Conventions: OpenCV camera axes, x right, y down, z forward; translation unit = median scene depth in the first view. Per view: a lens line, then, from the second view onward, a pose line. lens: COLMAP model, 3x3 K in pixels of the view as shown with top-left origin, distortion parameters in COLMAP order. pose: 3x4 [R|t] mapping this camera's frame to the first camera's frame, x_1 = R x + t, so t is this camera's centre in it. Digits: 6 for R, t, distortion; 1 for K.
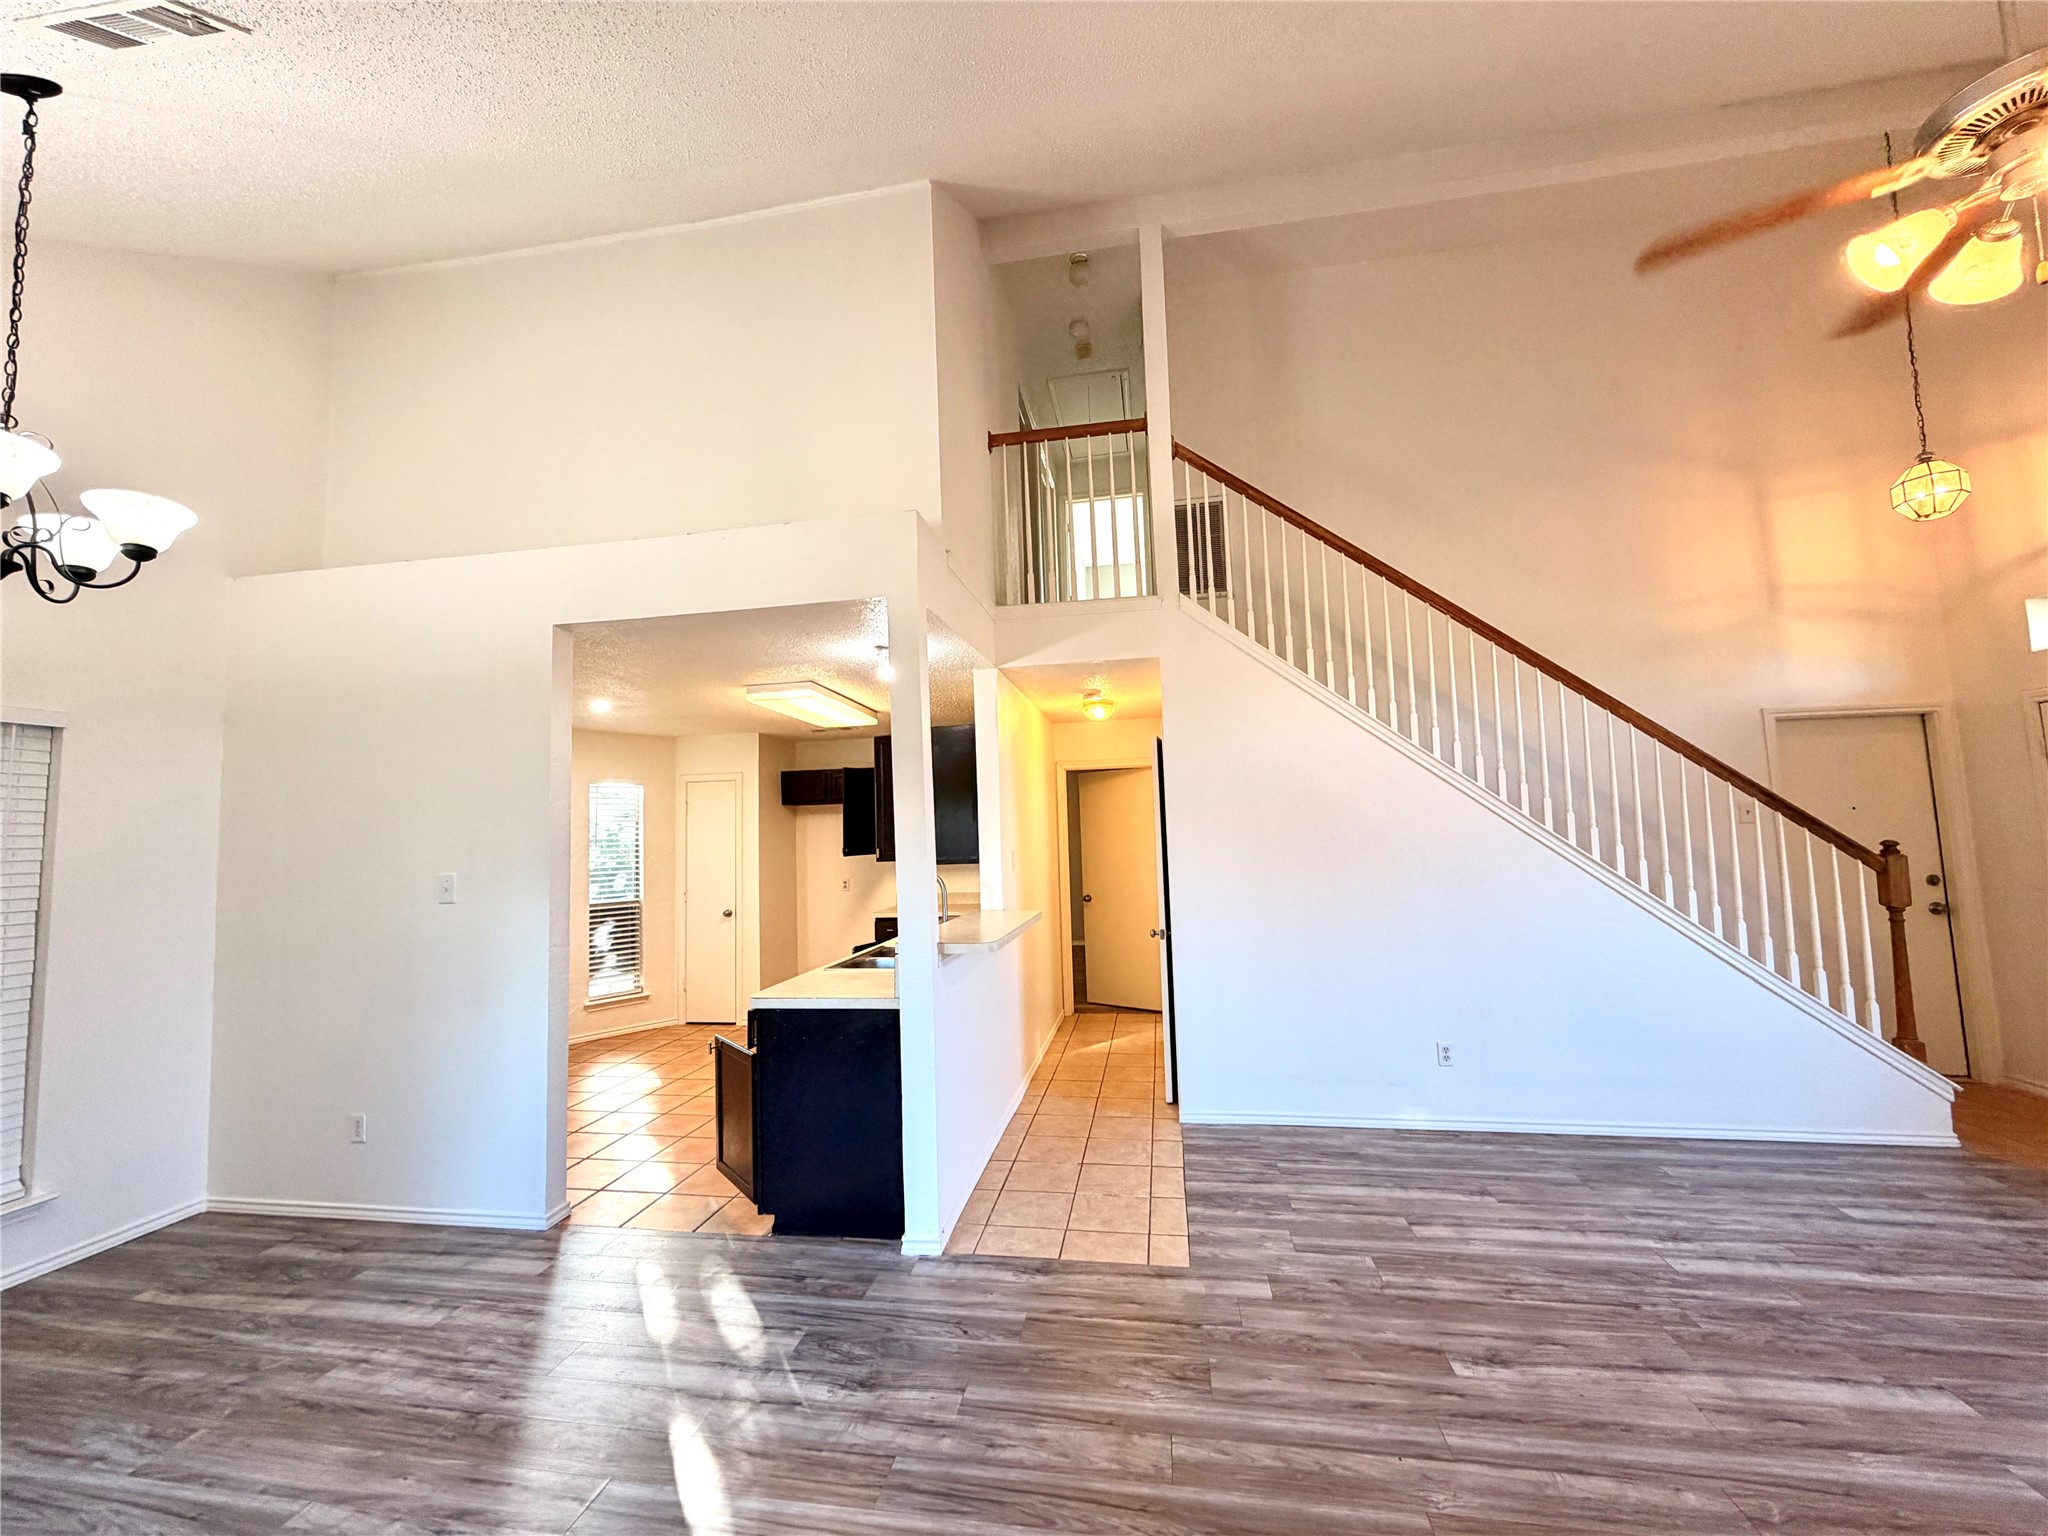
lens RADIAL K [[813.4, 0, 1026.3], [0, 813.4, 771.5], [0, 0, 1]] dist [0.000328, 0.000593]
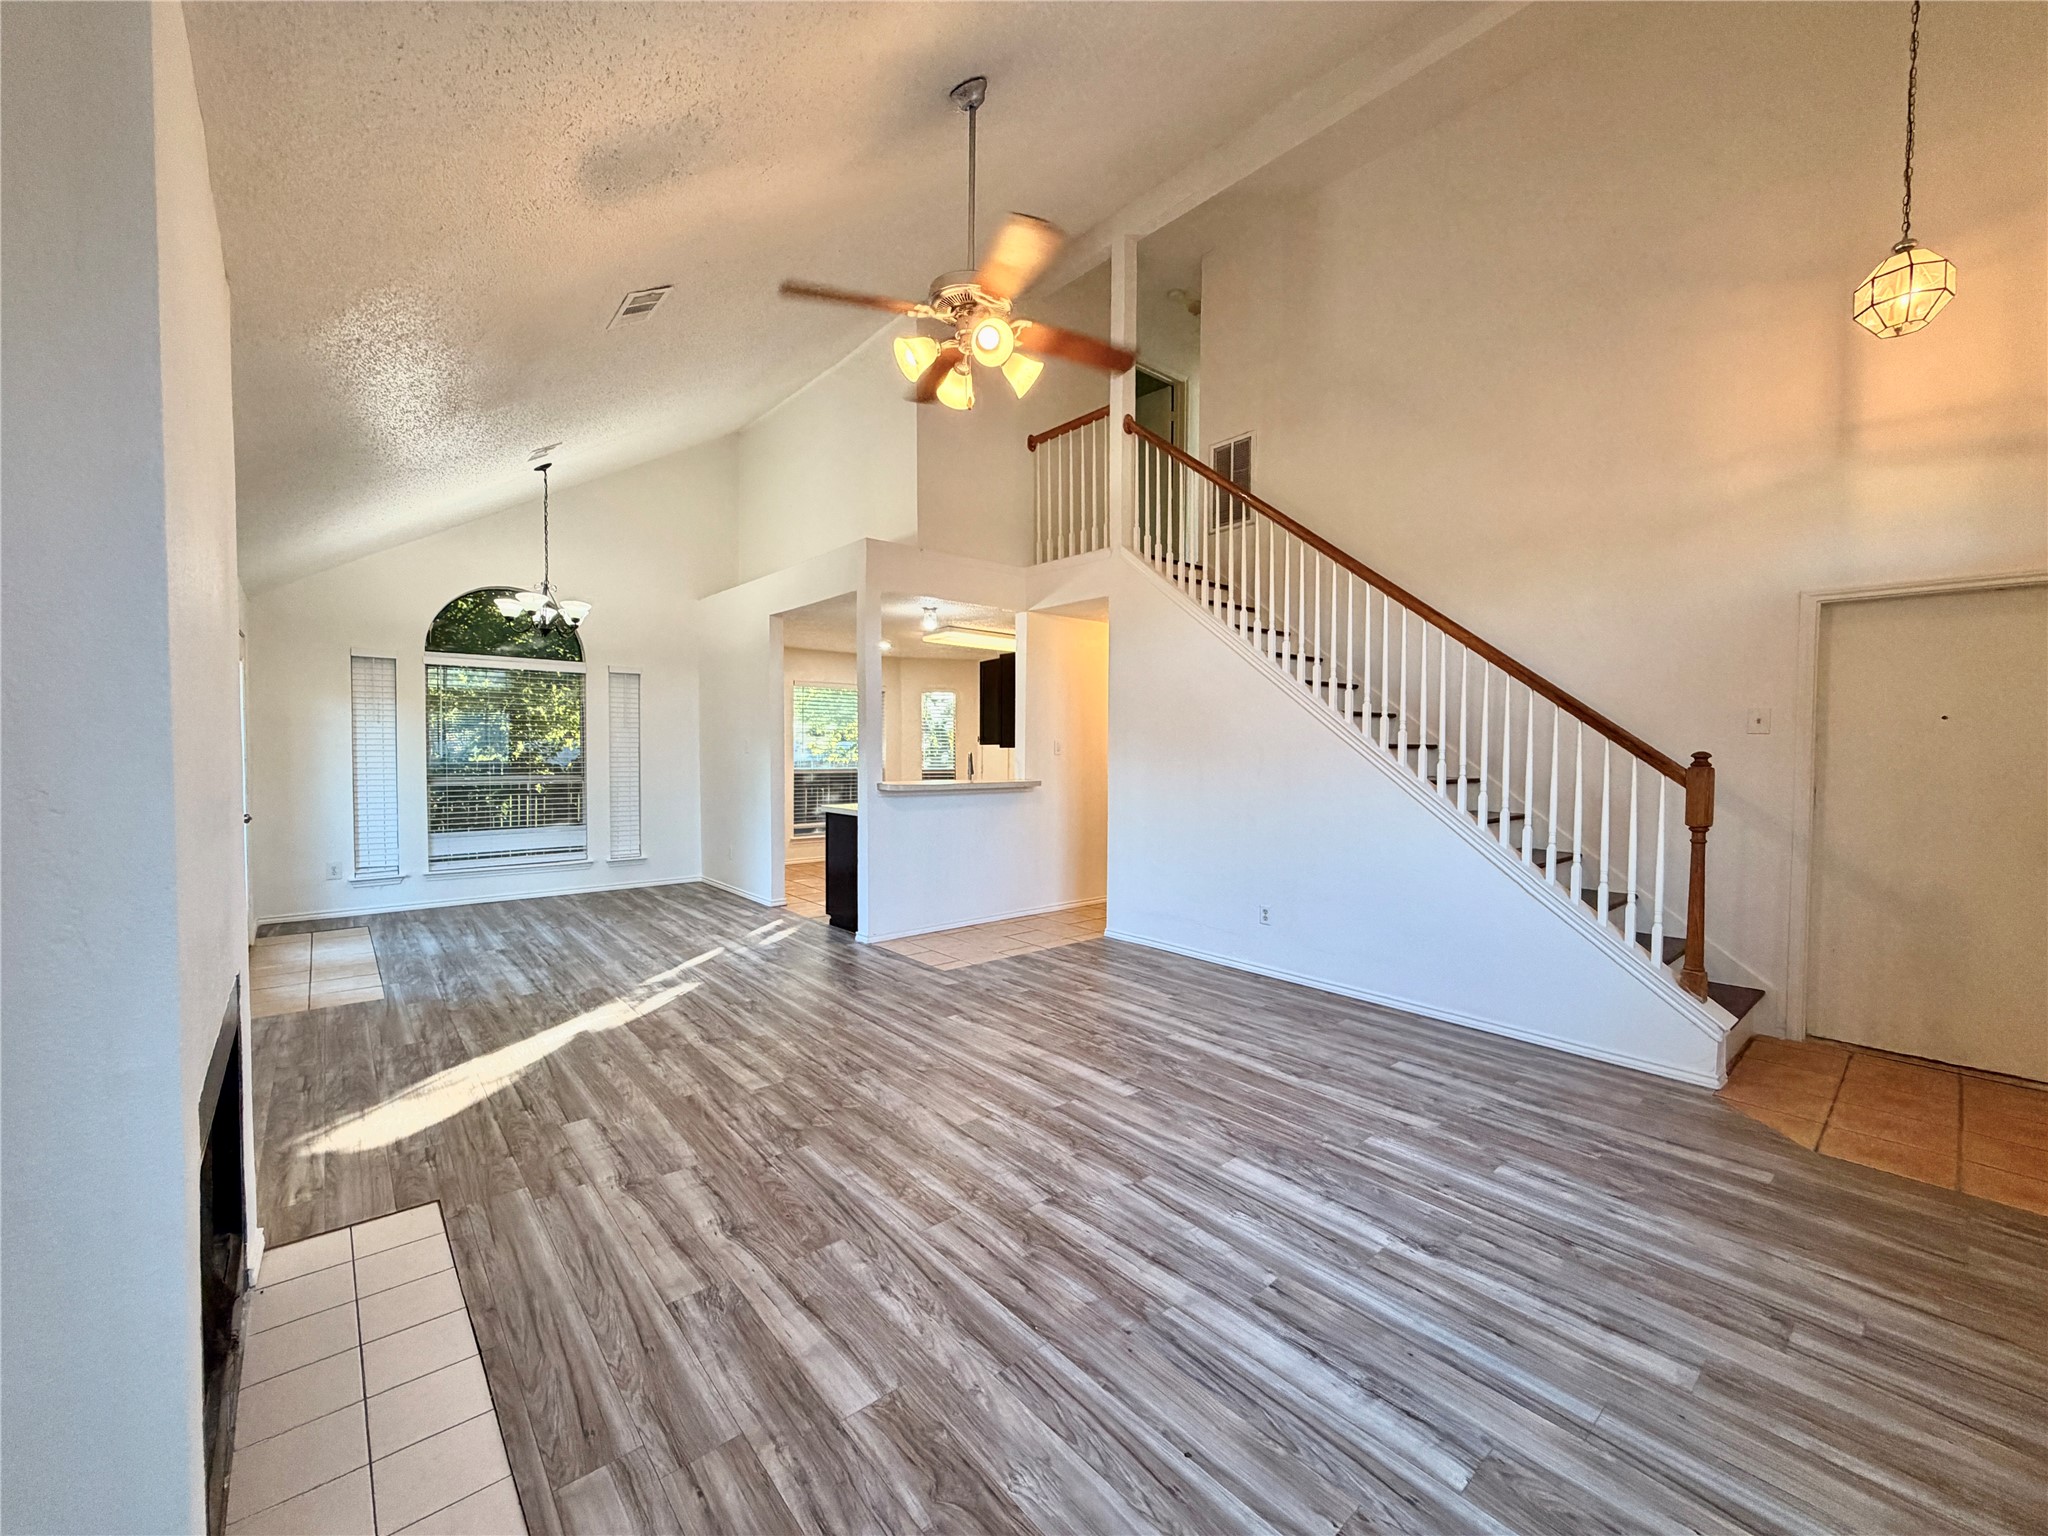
lens RADIAL K [[813.4, 0, 1026.3], [0, 813.4, 771.5], [0, 0, 1]] dist [0.000328, 0.000593]
pose [[0.771156, 0.054471, -0.634311, 1.390779], [0.020954, 0.993622, 0.110802, -0.009697], [0.636301, -0.098737, 0.765096, -0.185917]]
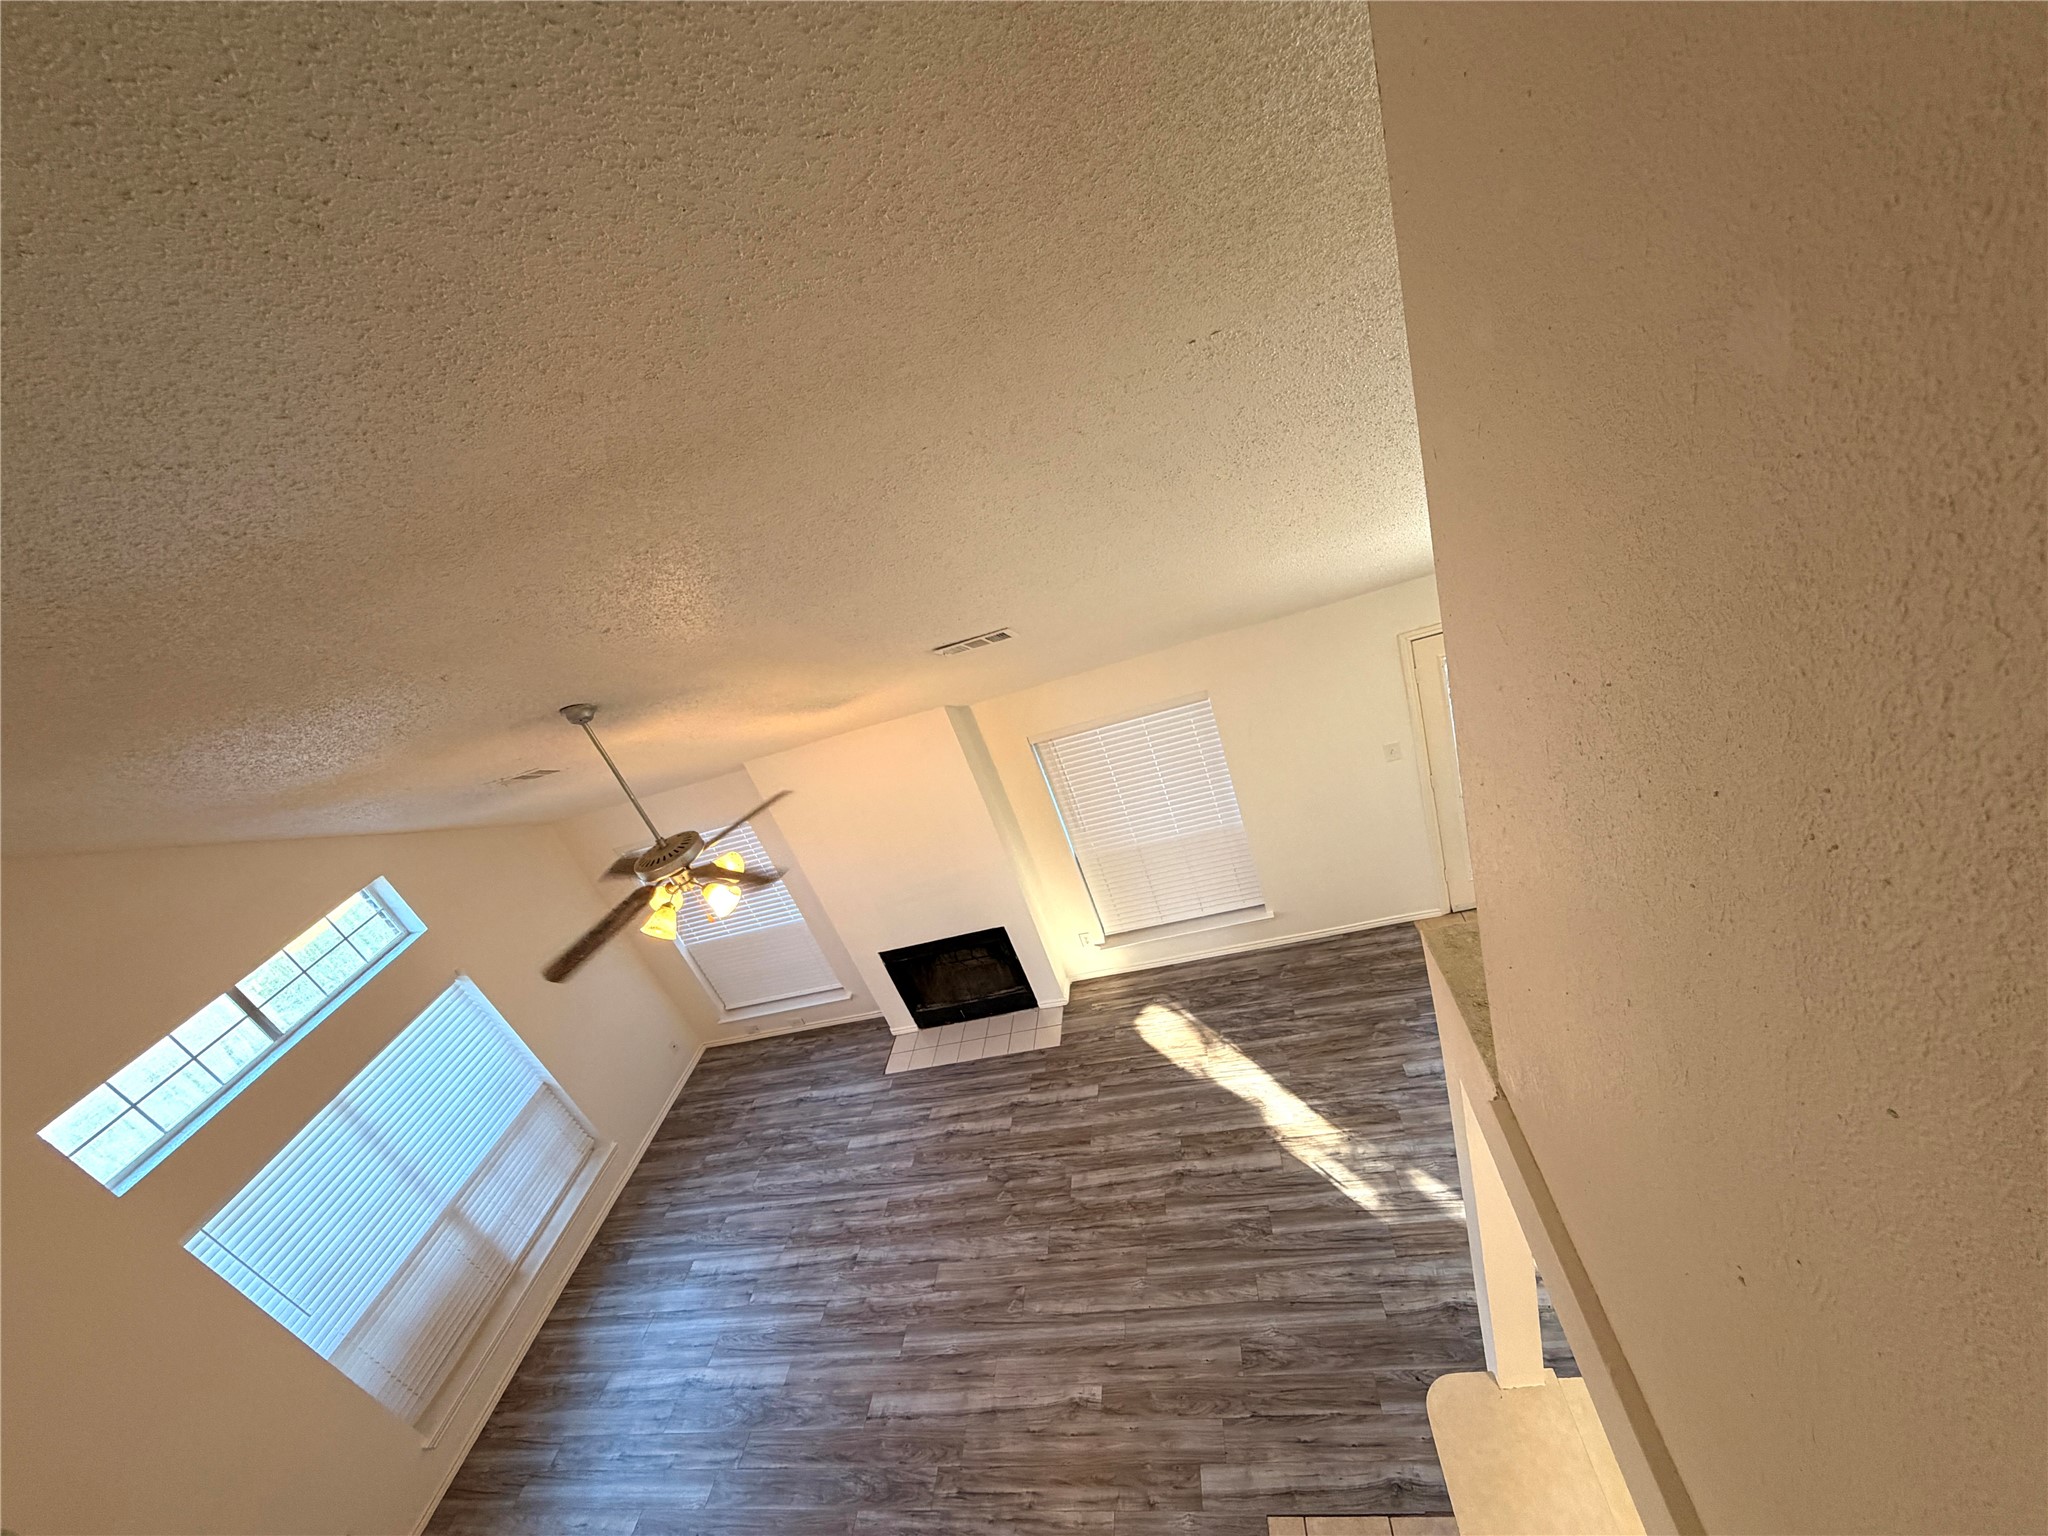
lens RADIAL K [[821.3, 0, 1017.9], [0, 821.3, 765.4], [0, 0, 1]] dist [0.001948, 0.000143]
pose [[-0.930329, 0.342837, 0.130196, 0.015770], [0.366702, 0.865549, 0.341108, -0.803787], [0.004253, 0.365086, -0.930964, 1.642536]]
